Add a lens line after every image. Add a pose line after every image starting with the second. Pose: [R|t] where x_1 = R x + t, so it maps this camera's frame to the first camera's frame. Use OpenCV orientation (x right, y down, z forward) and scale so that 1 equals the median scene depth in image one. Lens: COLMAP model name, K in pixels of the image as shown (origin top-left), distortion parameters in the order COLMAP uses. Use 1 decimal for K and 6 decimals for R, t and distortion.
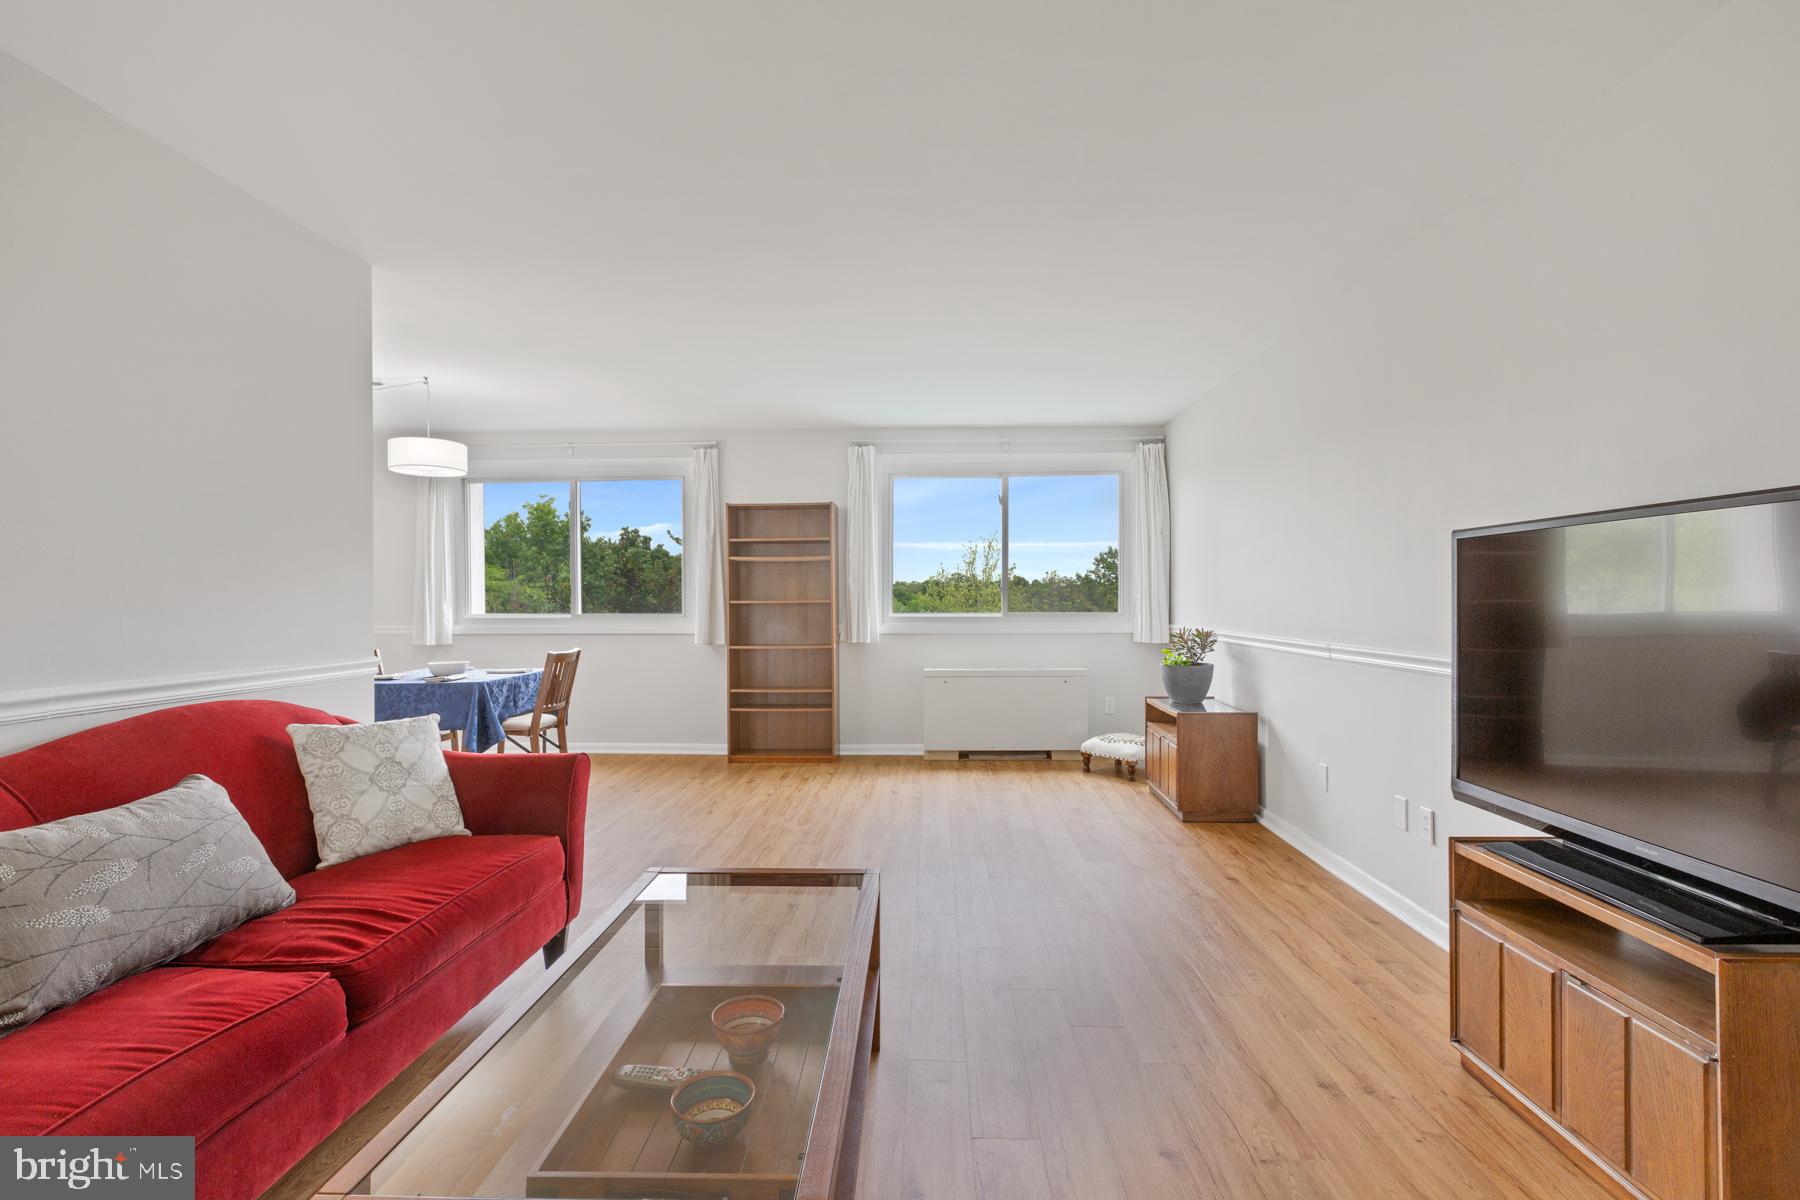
lens RADIAL K [[815.0, 0, 889.7], [0, 815.0, 600.7], [0, 0, 1]] dist [0.001943, -0.001149]
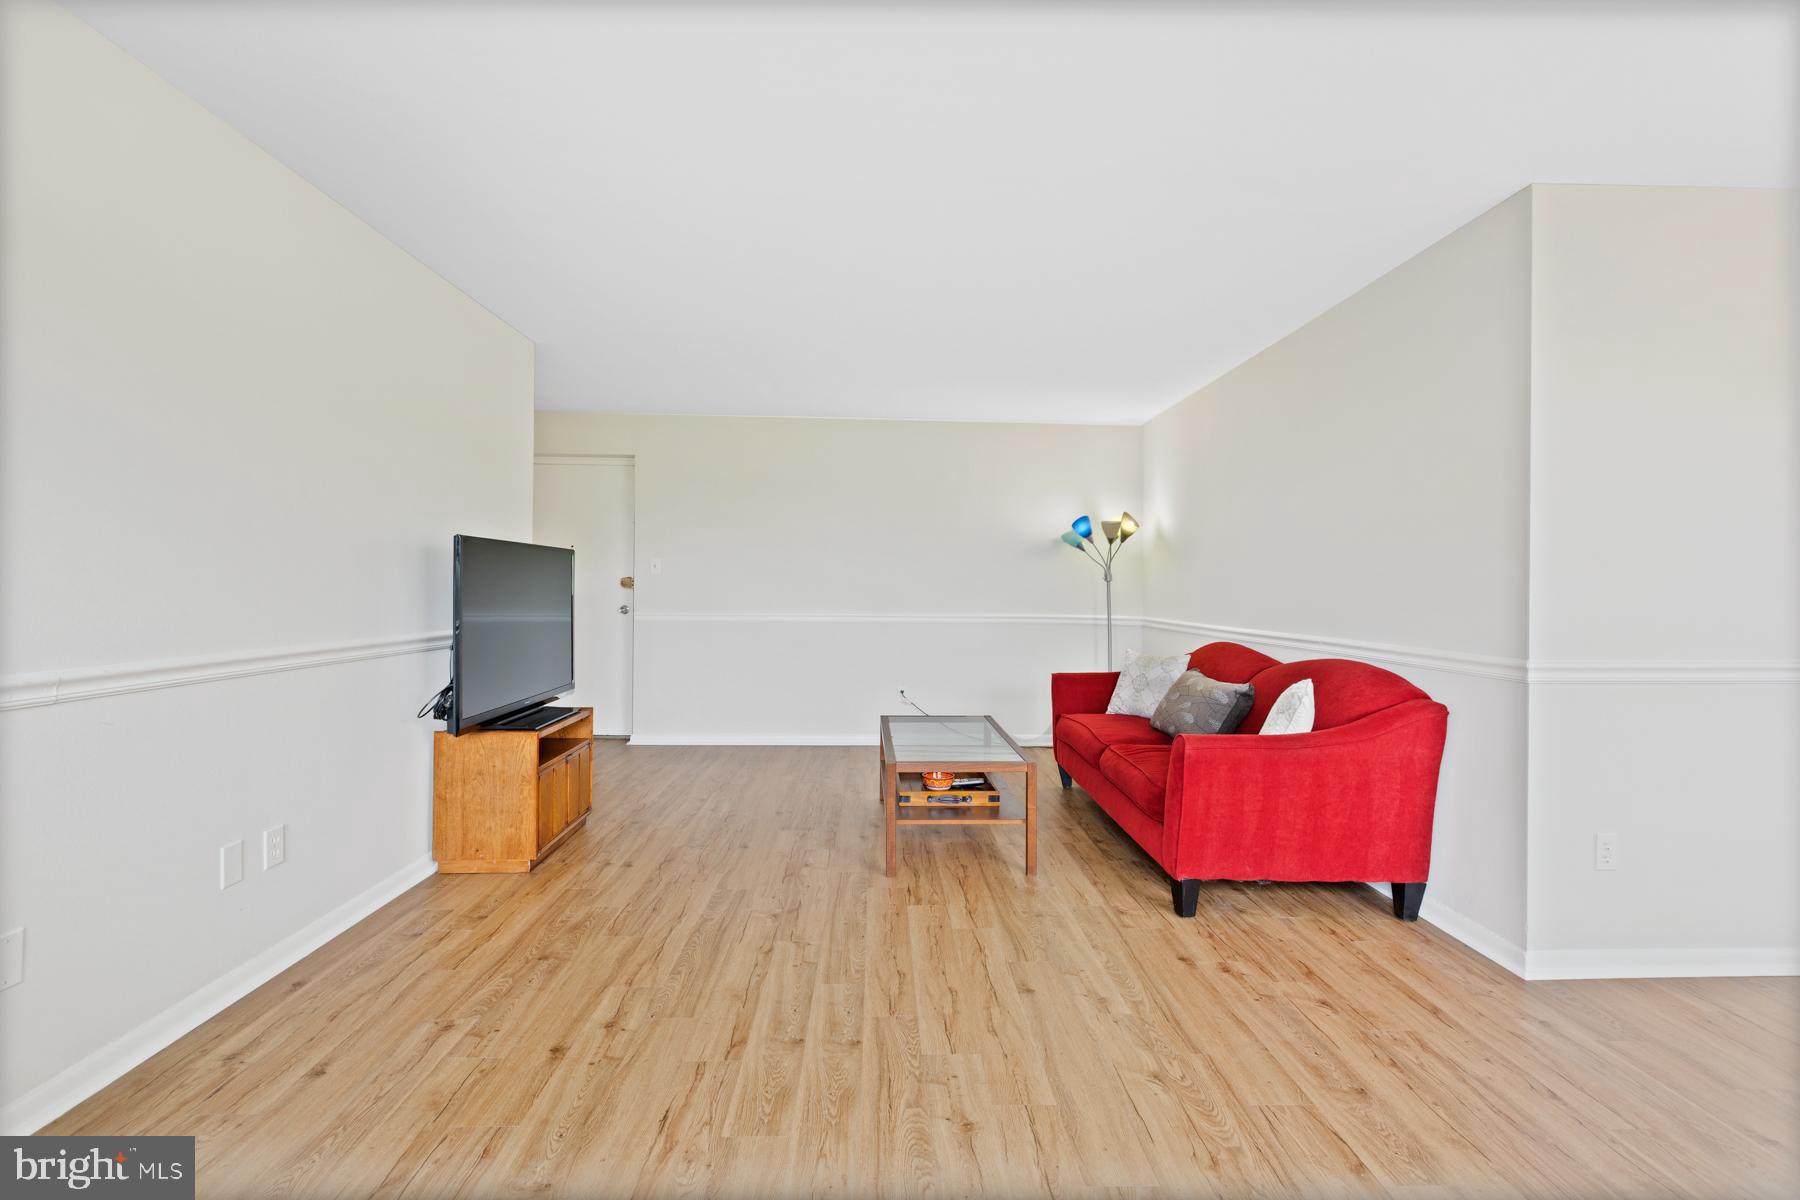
lens RADIAL K [[815.0, 0, 906.3], [0, 815.0, 589.6], [0, 0, 1]] dist [0.001943, -0.001149]
pose [[-0.996022, -0.003291, -0.089051, 0.042004], [-0.003792, 0.999978, 0.005462, -0.002556], [0.089031, 0.005778, -0.996012, 1.160391]]
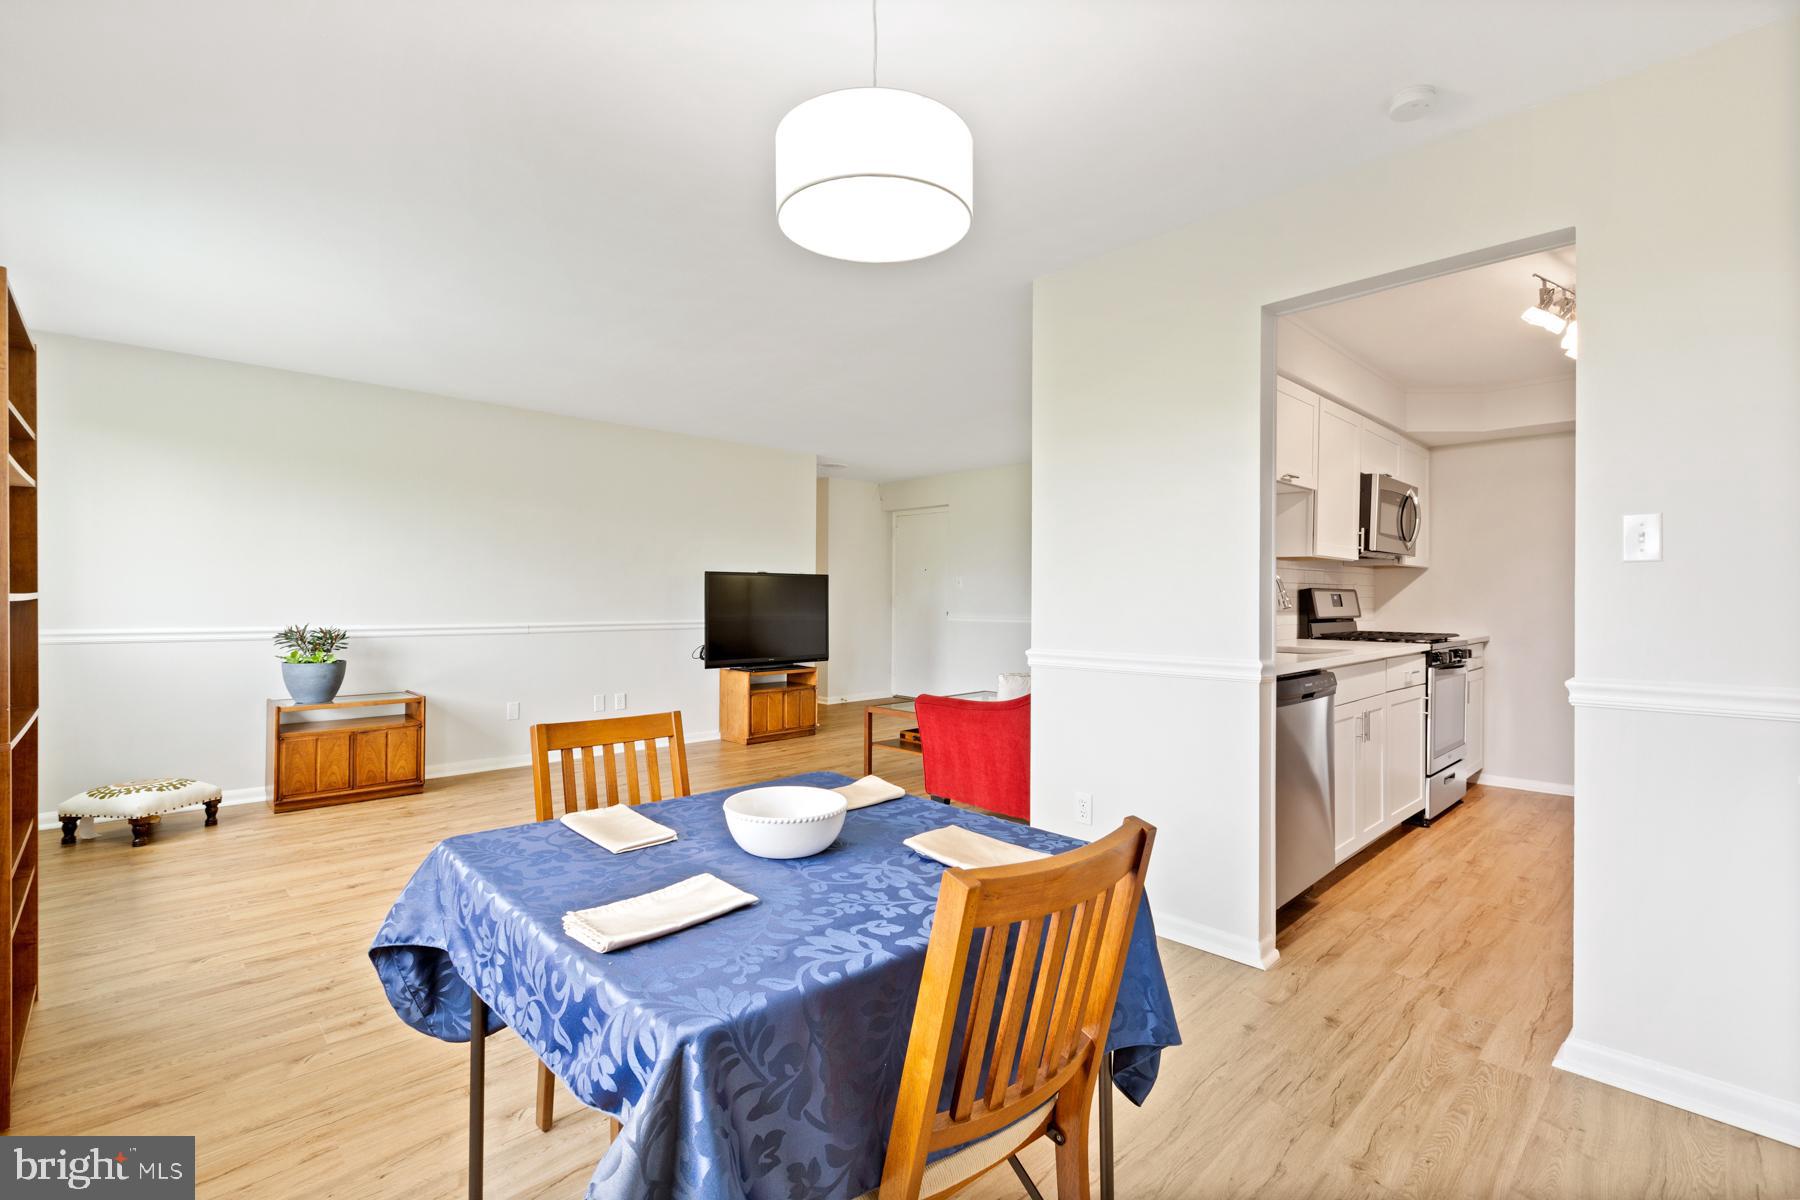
lens RADIAL K [[815.0, 0, 904.3], [0, 815.0, 593.9], [0, 0, 1]] dist [0.001943, -0.001149]
pose [[-0.729582, 0.006082, 0.683866, -0.815402], [0.003143, 0.999980, -0.005540, 0.003947], [-0.683886, -0.001893, -0.729586, 1.240530]]
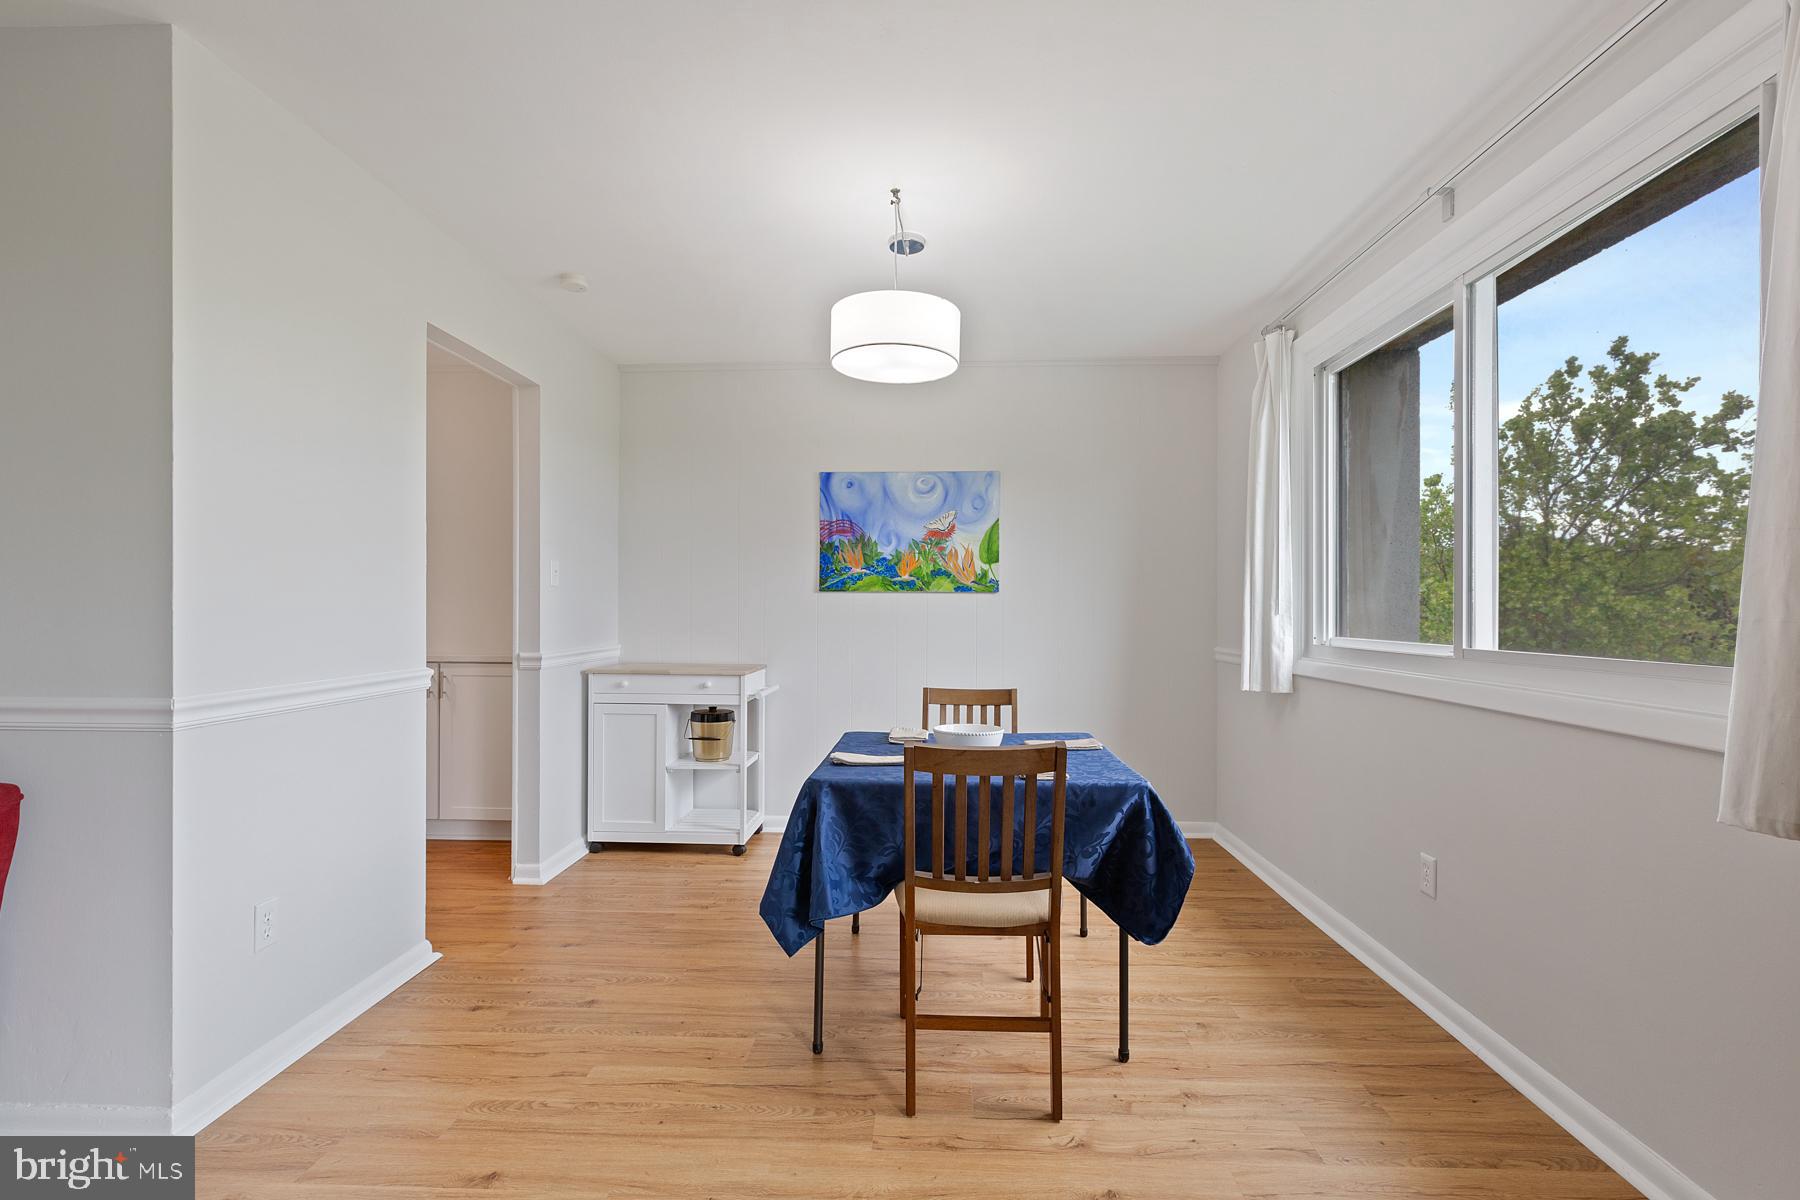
lens RADIAL K [[815.0, 0, 896.5], [0, 815.0, 613.6], [0, 0, 1]] dist [0.001943, -0.001149]
pose [[0.011347, 0.010434, -0.999881, -0.030254], [-0.008940, 0.999907, 0.010332, -0.001256], [0.999896, 0.008822, 0.011439, 0.994876]]
